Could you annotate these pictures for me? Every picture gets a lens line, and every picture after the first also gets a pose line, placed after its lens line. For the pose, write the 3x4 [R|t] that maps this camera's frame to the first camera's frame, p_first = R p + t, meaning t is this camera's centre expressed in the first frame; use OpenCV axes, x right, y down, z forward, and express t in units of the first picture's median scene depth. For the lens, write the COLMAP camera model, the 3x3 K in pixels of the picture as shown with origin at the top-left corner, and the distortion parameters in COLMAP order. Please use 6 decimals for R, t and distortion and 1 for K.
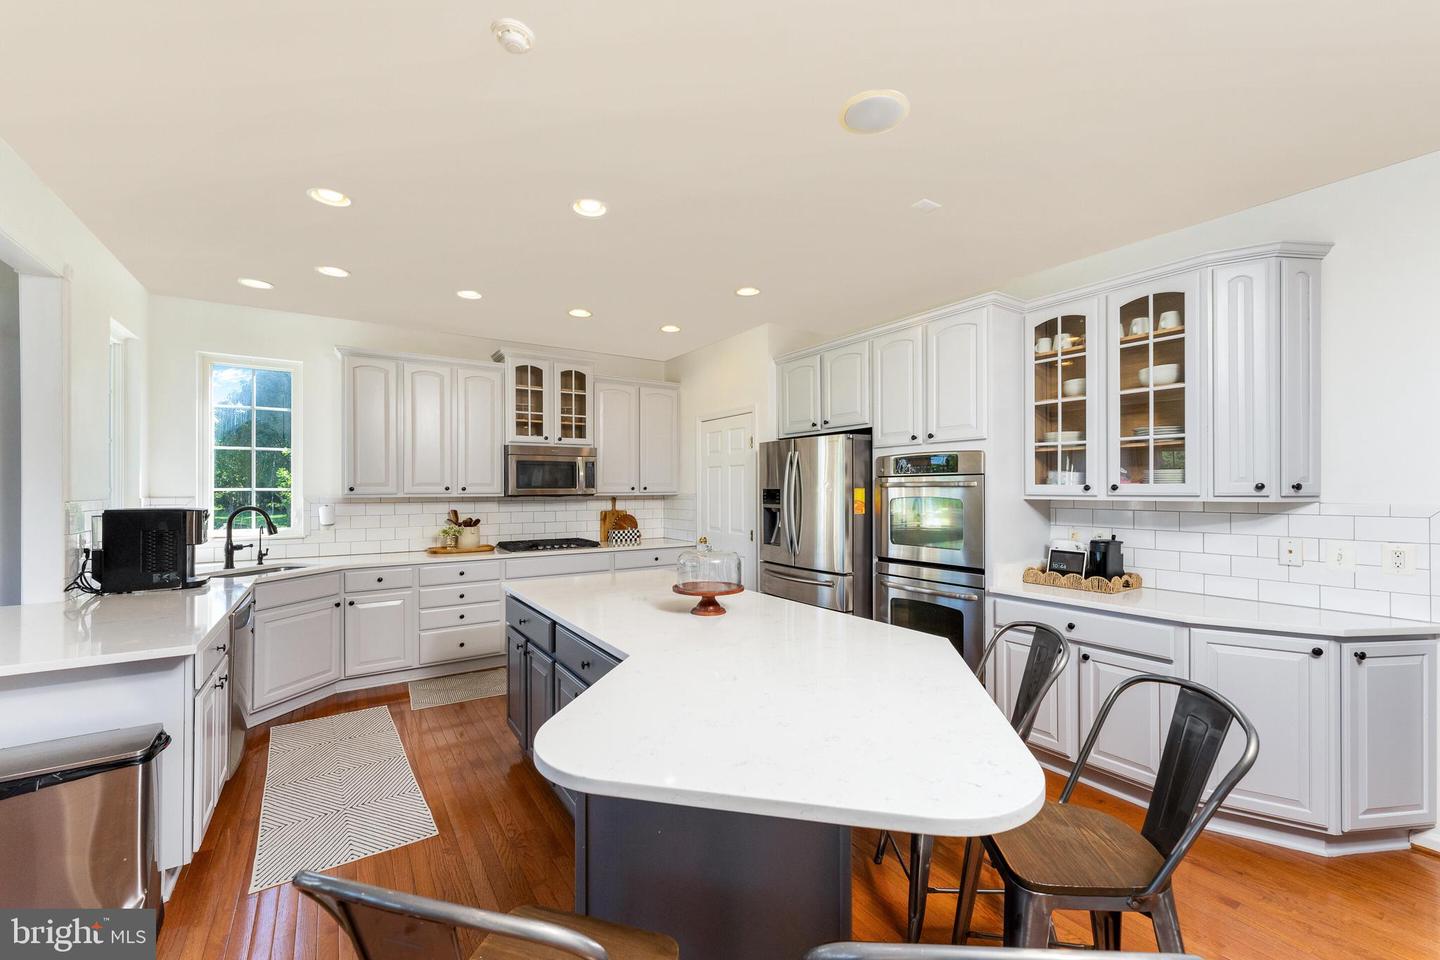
lens RADIAL K [[586.7, 0, 720.3], [0, 586.7, 486.8], [0, 0, 1]] dist [0.003190, 0.000557]
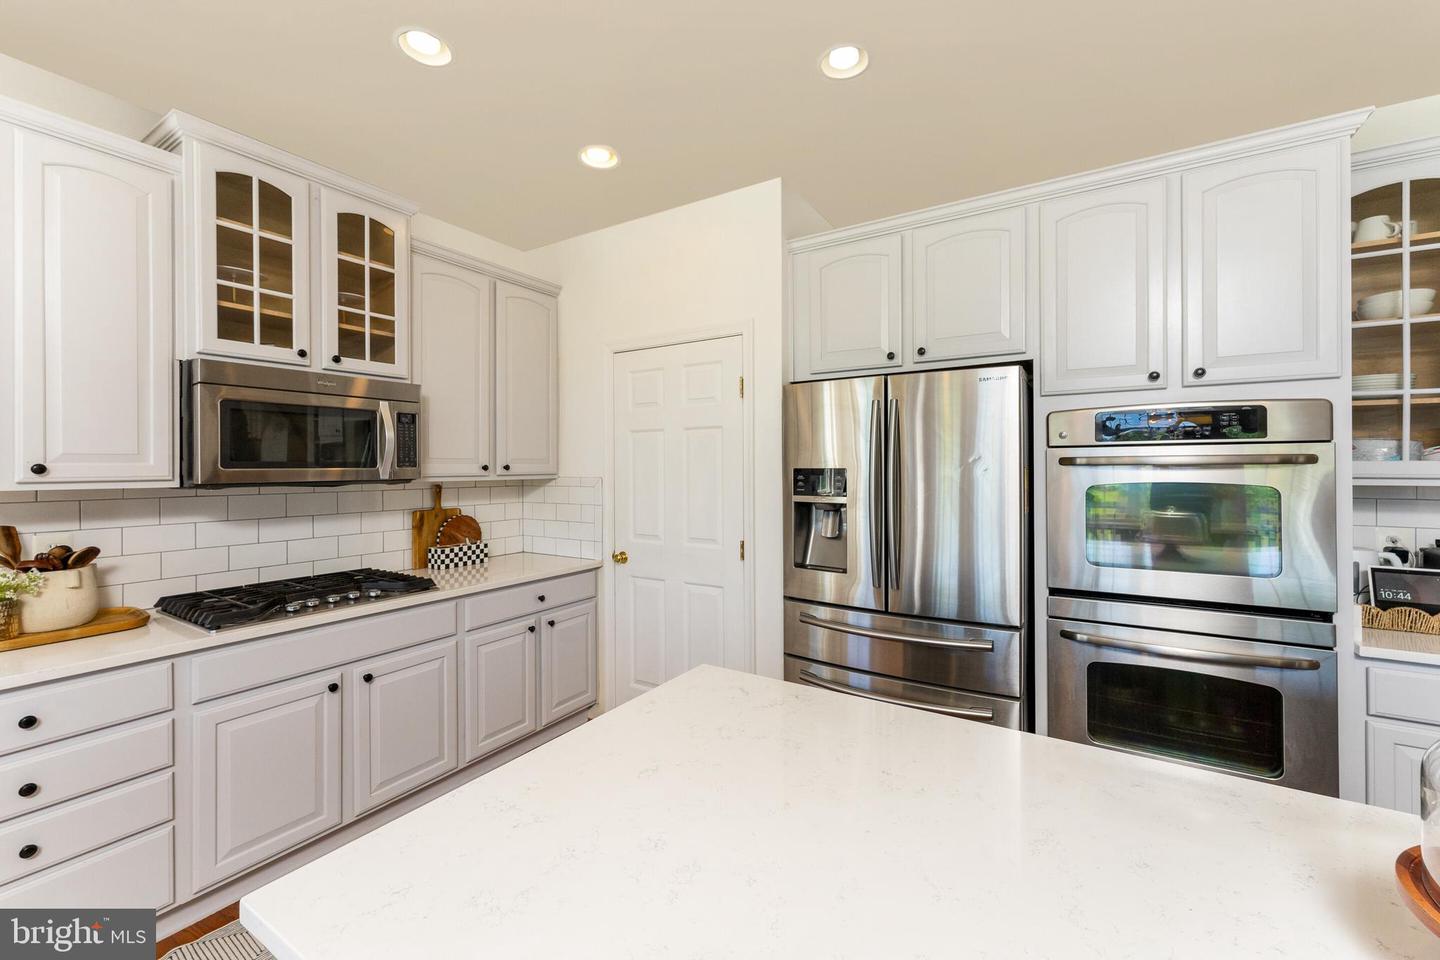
lens RADIAL K [[586.7, 0, 720.3], [0, 586.7, 468.7], [0, 0, 1]] dist [0.003190, 0.000557]
pose [[0.909044, -0.001044, 0.416699, -0.194589], [-0.000619, 0.999992, 0.003855, 0.001596], [-0.416699, -0.003762, 0.909037, 0.466639]]
